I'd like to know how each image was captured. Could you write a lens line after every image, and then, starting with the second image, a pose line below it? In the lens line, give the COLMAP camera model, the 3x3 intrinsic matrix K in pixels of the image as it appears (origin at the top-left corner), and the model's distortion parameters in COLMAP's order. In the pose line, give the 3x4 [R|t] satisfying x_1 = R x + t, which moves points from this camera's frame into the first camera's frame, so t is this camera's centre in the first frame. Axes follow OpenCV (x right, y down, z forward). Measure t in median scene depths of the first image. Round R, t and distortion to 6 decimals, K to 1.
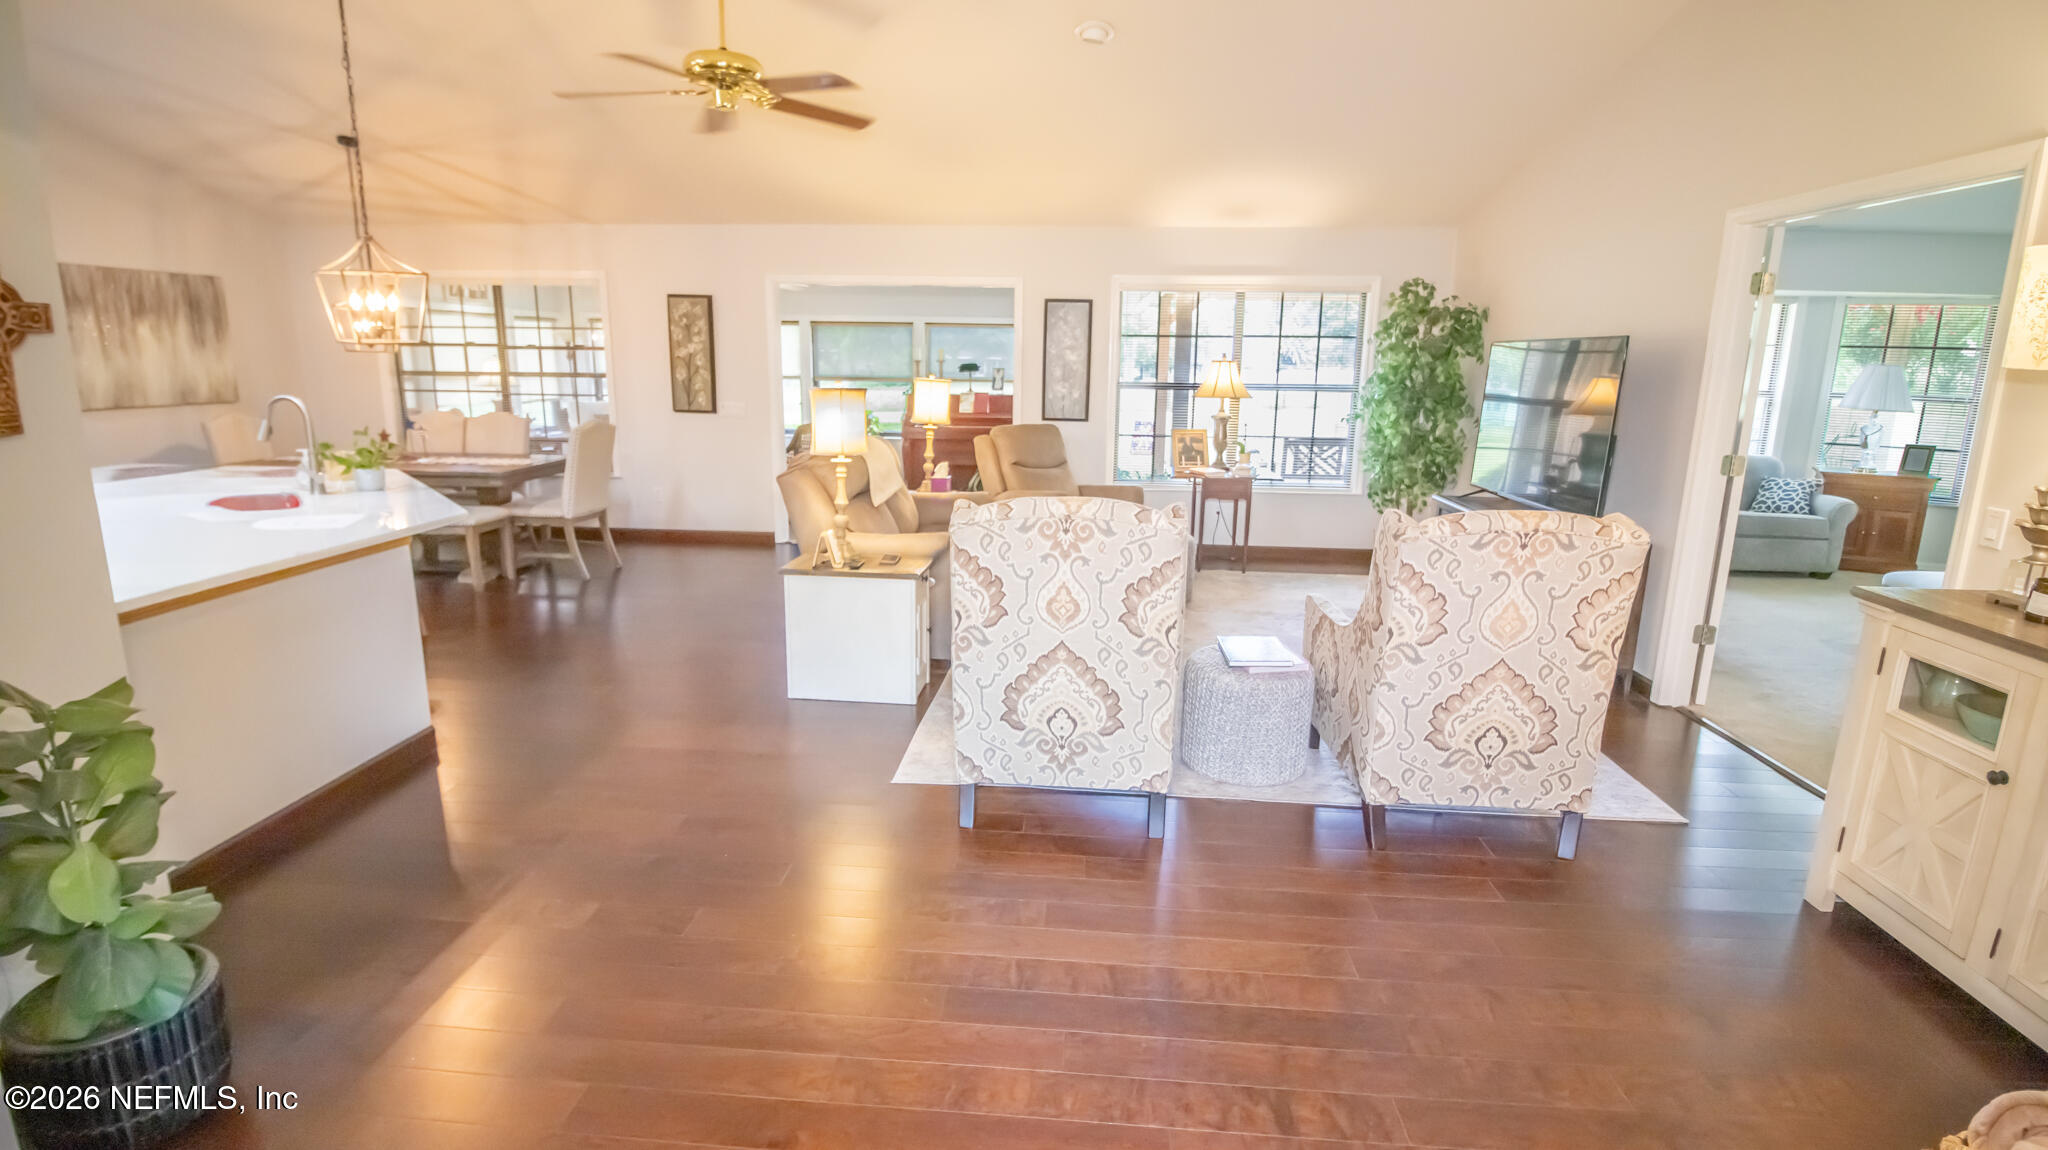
lens RADIAL K [[947.5, 0, 1020.6], [0, 947.5, 558.2], [0, 0, 1]] dist [-0.002369, -0.013003]
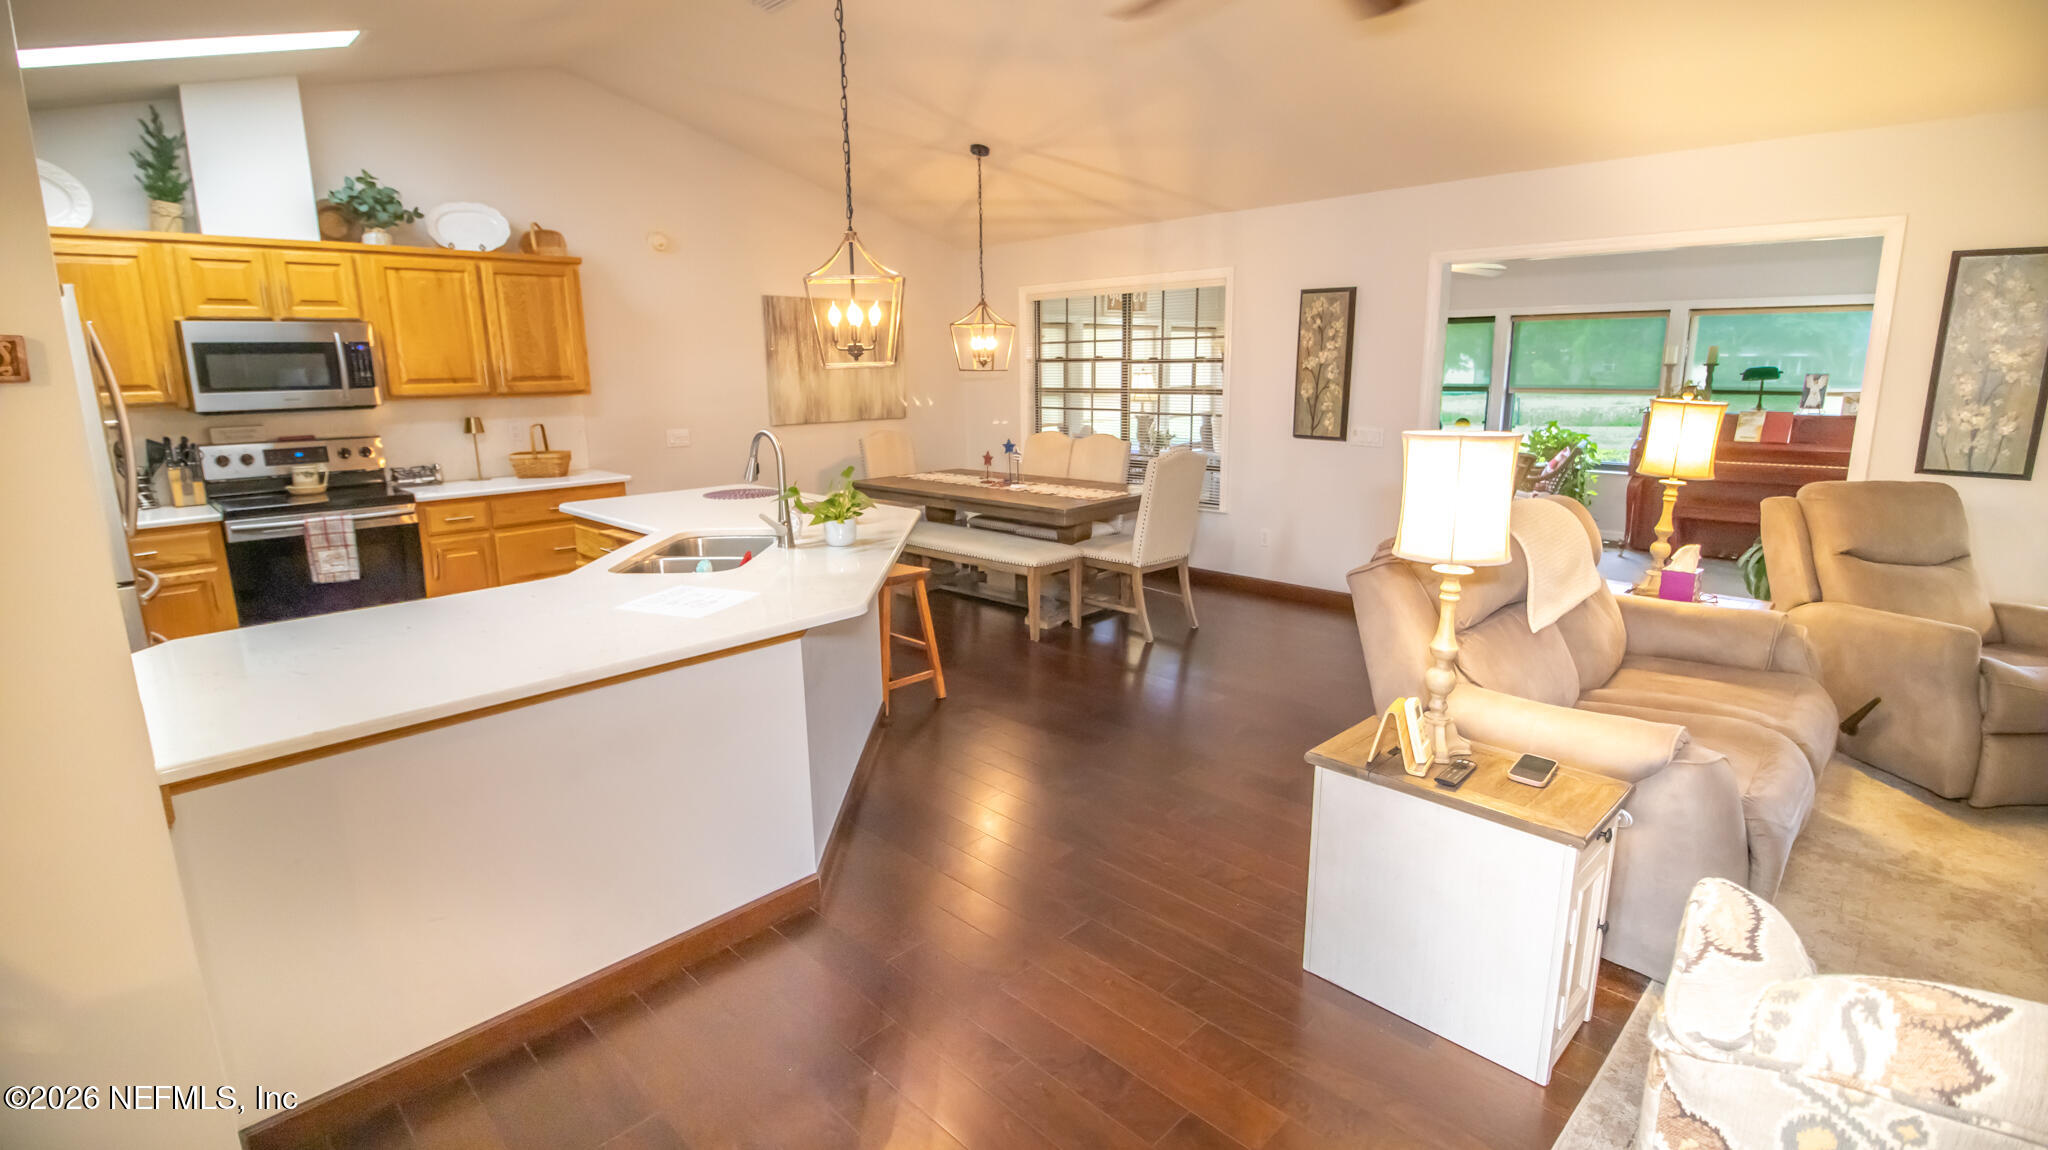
lens RADIAL K [[947.5, 0, 1020.6], [0, 947.5, 558.2], [0, 0, 1]] dist [-0.002369, -0.013003]
pose [[0.761014, 0.107094, -0.639835, -0.021257], [-0.110758, 0.993248, 0.034513, -0.060097], [0.639211, 0.044602, 0.767737, 0.264229]]
